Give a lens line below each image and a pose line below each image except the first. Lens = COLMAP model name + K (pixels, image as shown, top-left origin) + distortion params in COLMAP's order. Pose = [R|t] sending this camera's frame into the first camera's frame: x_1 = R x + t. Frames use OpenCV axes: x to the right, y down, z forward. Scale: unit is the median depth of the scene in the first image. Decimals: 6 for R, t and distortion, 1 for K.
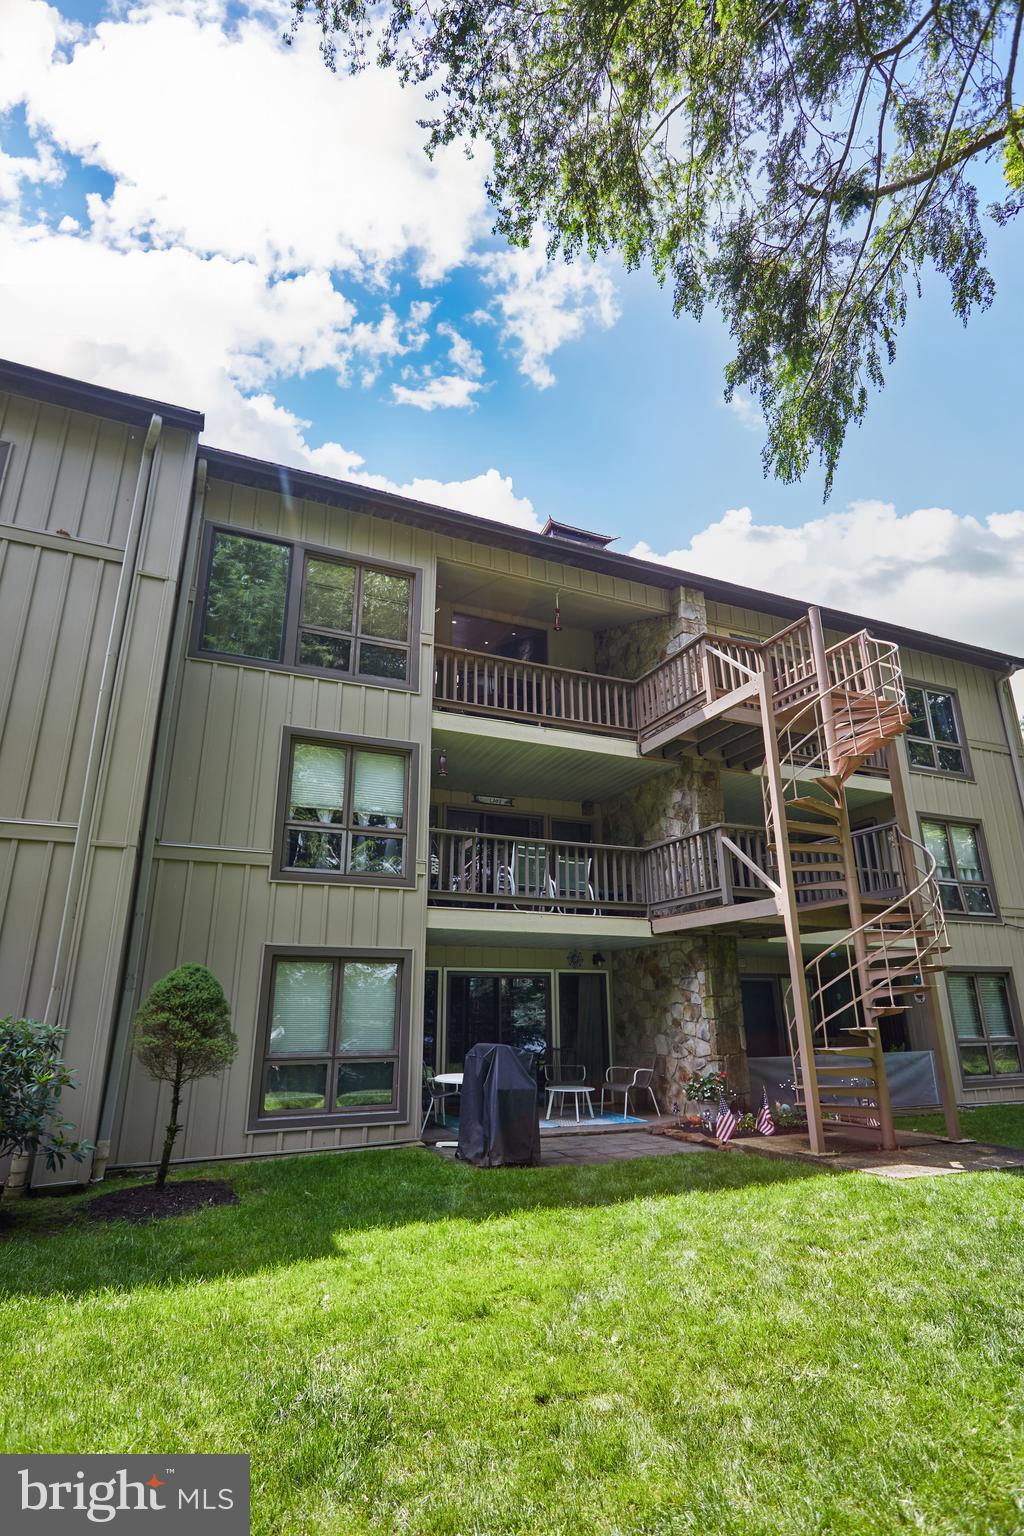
lens RADIAL K [[780.3, 0, 514.8], [0, 780.3, 758.2], [0, 0, 1]] dist [0.014322, -0.005397]
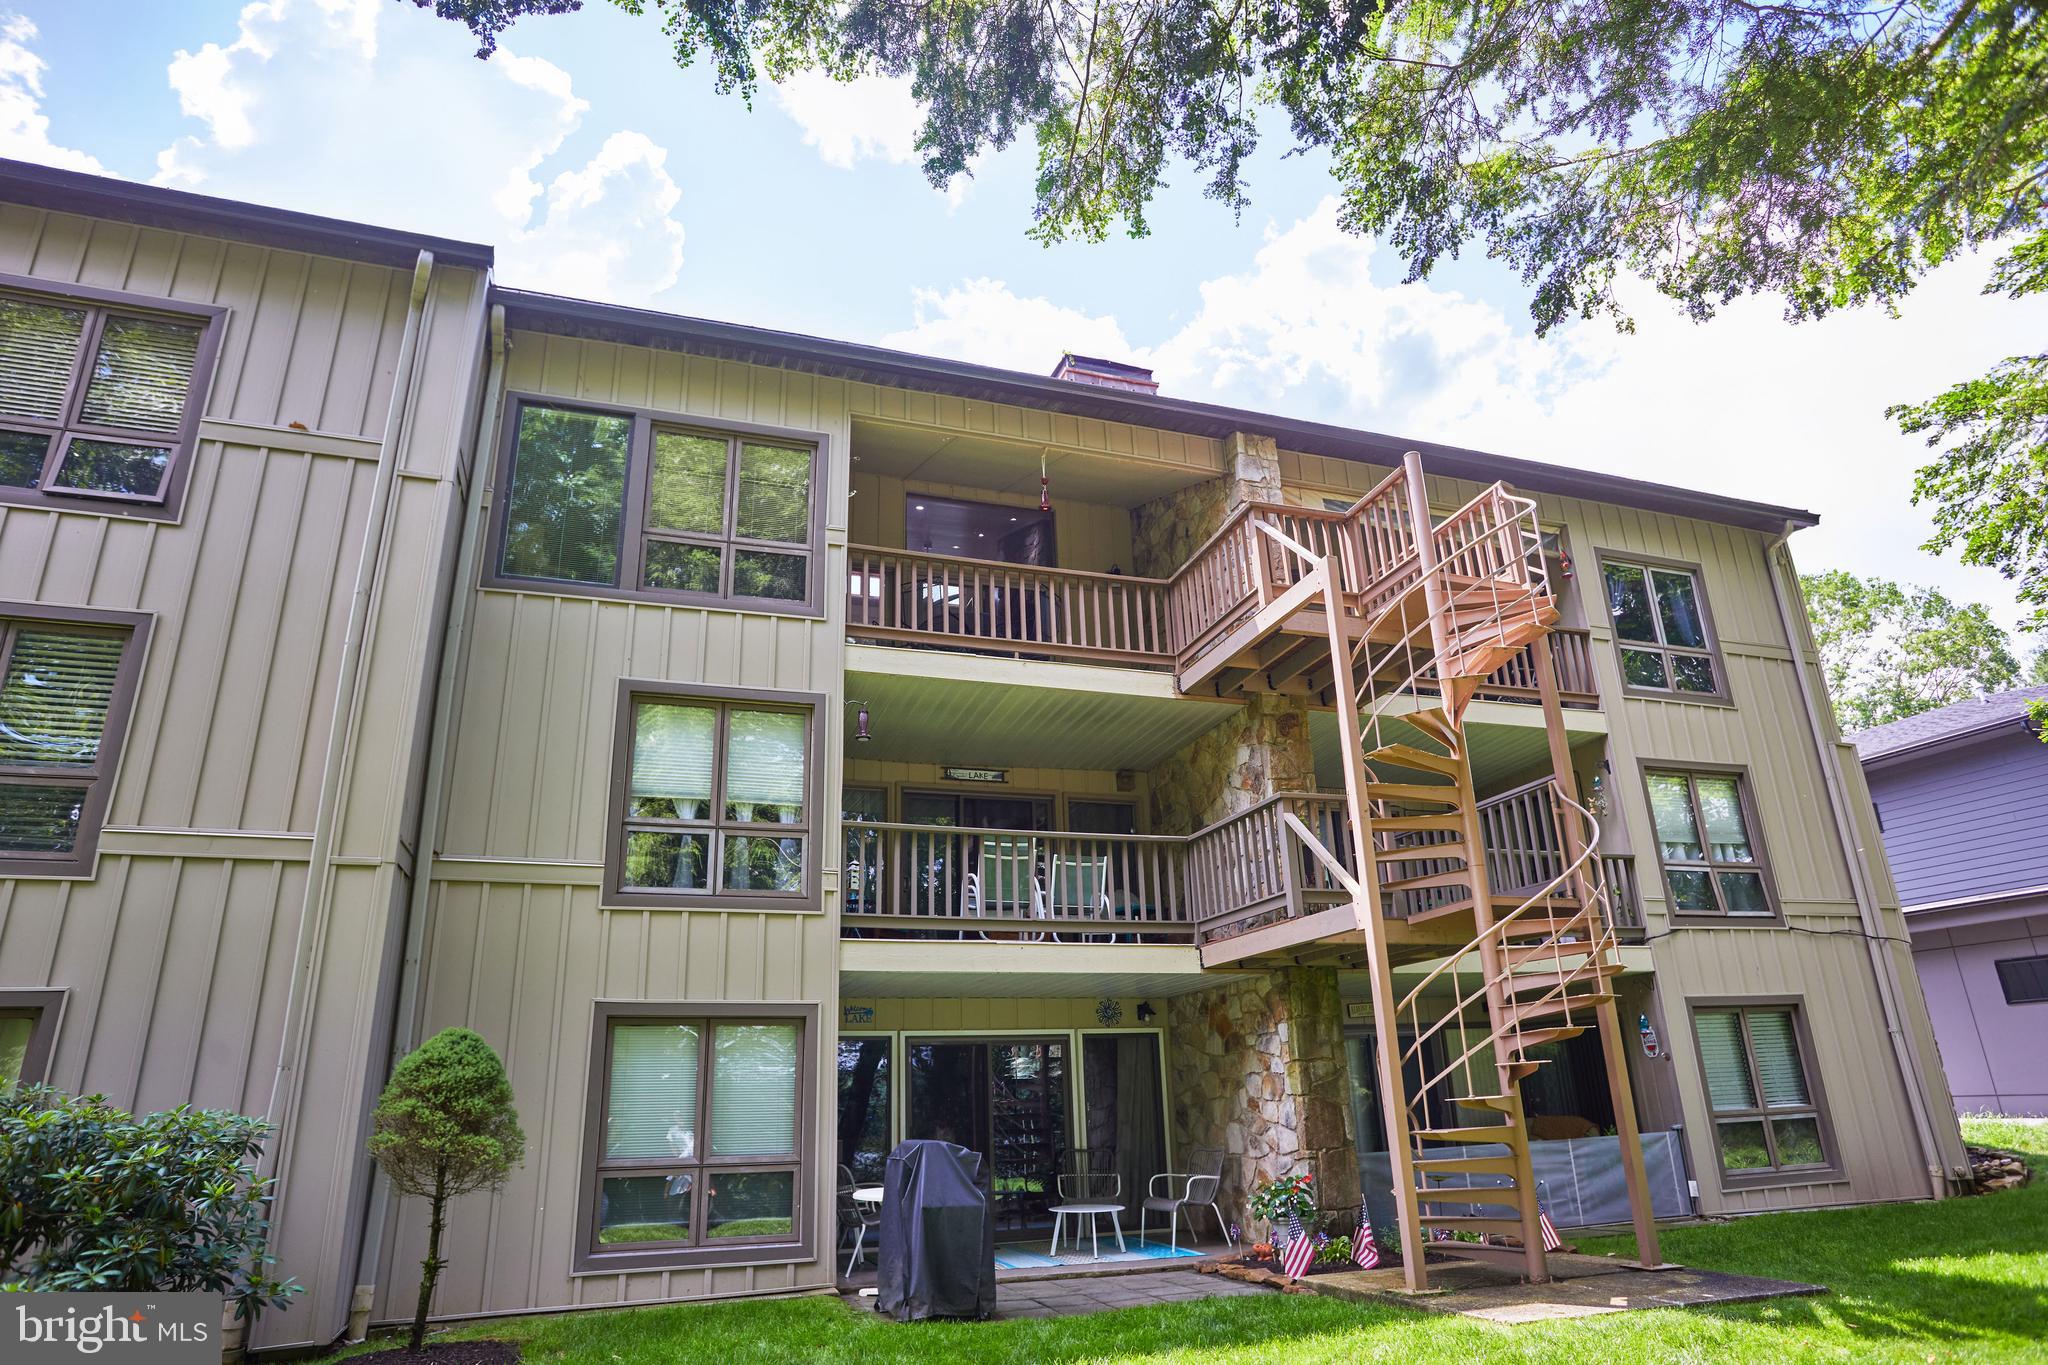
lens RADIAL K [[1209.8, 0, 1036.6], [0, 1209.8, 678.7], [0, 0, 1]] dist [-0.048596, 0.023614]
pose [[0.995549, -0.055565, -0.076124, 0.143270], [0.053414, 0.998122, -0.030006, 0.008920], [0.077648, 0.025806, 0.996647, -0.015943]]
